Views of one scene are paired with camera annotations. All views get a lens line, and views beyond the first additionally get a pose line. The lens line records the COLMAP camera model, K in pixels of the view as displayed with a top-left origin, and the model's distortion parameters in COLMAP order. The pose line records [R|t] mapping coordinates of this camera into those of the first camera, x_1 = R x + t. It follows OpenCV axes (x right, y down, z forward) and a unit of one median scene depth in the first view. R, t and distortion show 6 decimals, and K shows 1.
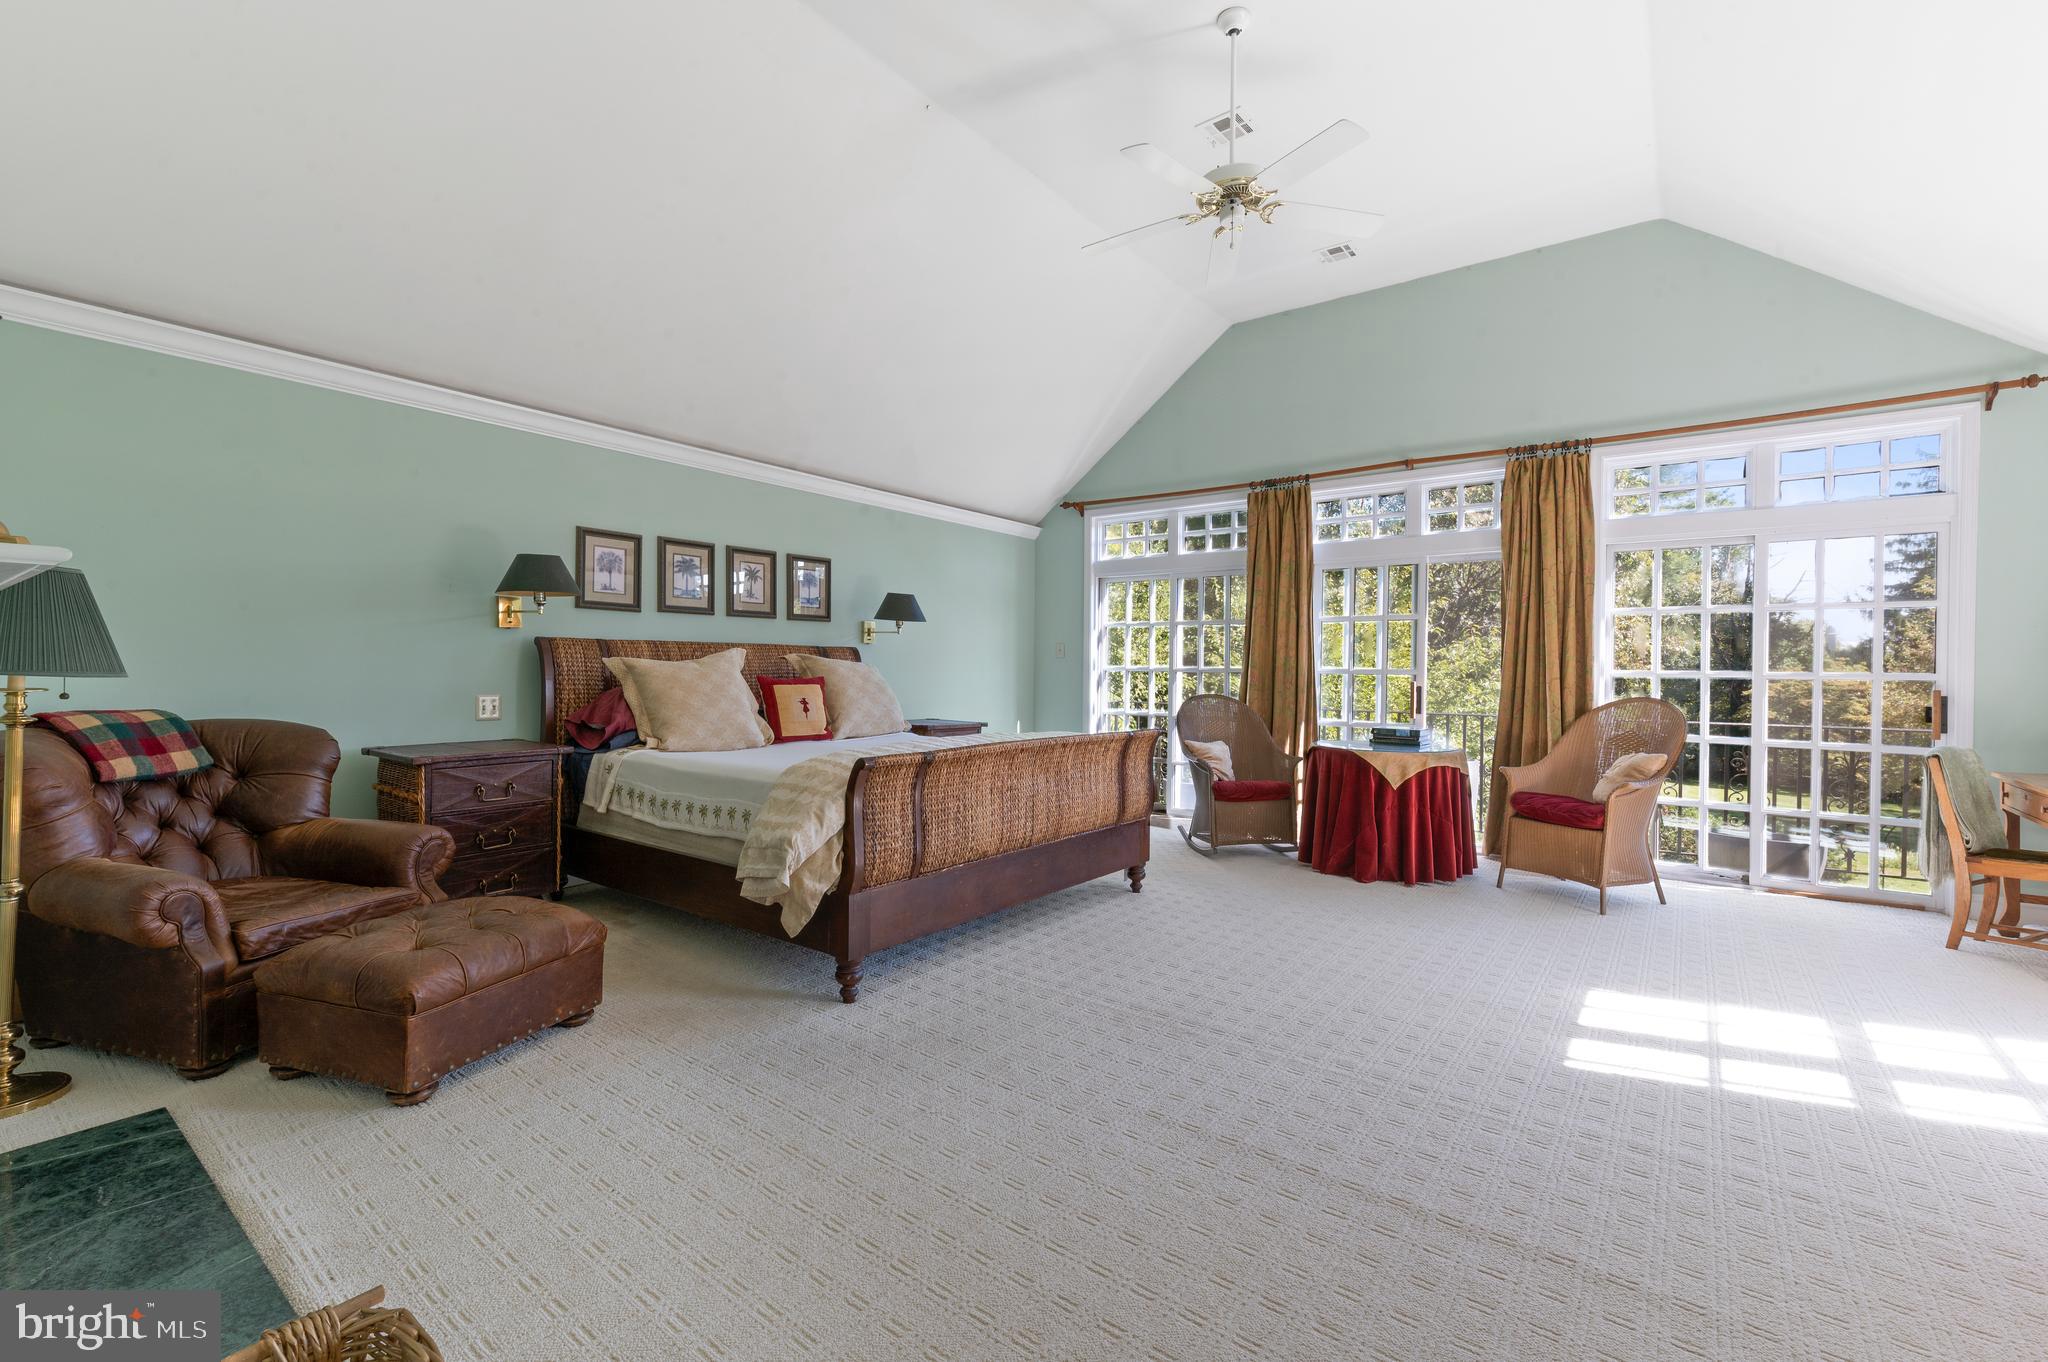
lens RADIAL K [[885.2, 0, 1024.1], [0, 885.2, 677.0], [0, 0, 1]] dist [0.003205, -0.001838]
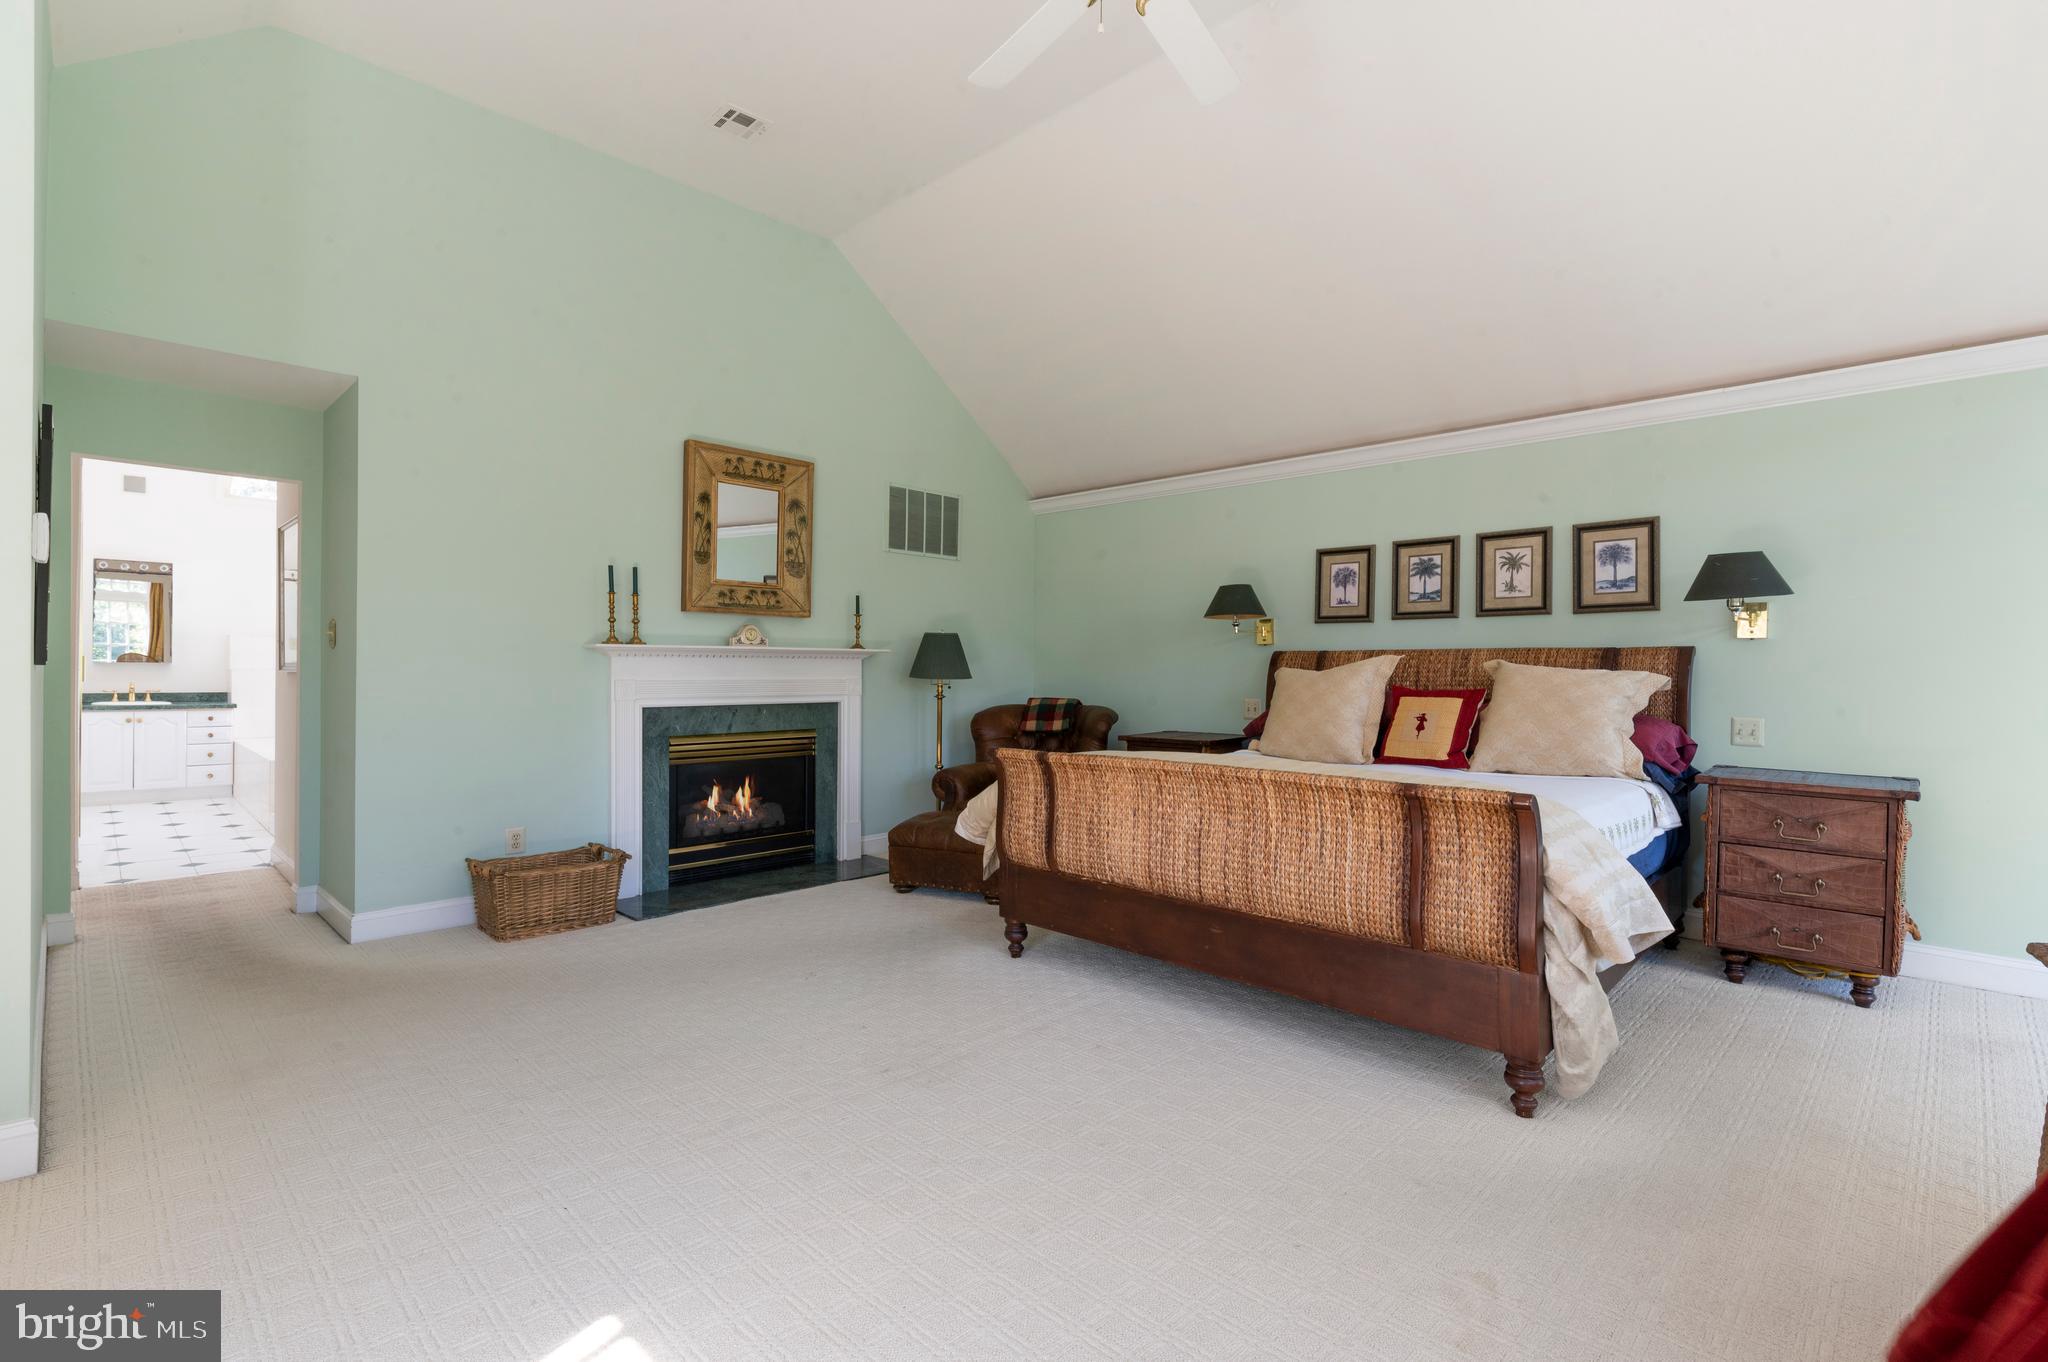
lens RADIAL K [[954.6, 0, 1036.0], [0, 954.6, 673.9], [0, 0, 1]] dist [-0.003077, 0.000507]
pose [[-0.118795, -0.009945, -0.992869, 0.748587], [-0.019569, 0.999779, -0.007673, 0.001035], [0.992726, 0.018518, -0.118963, 0.831144]]
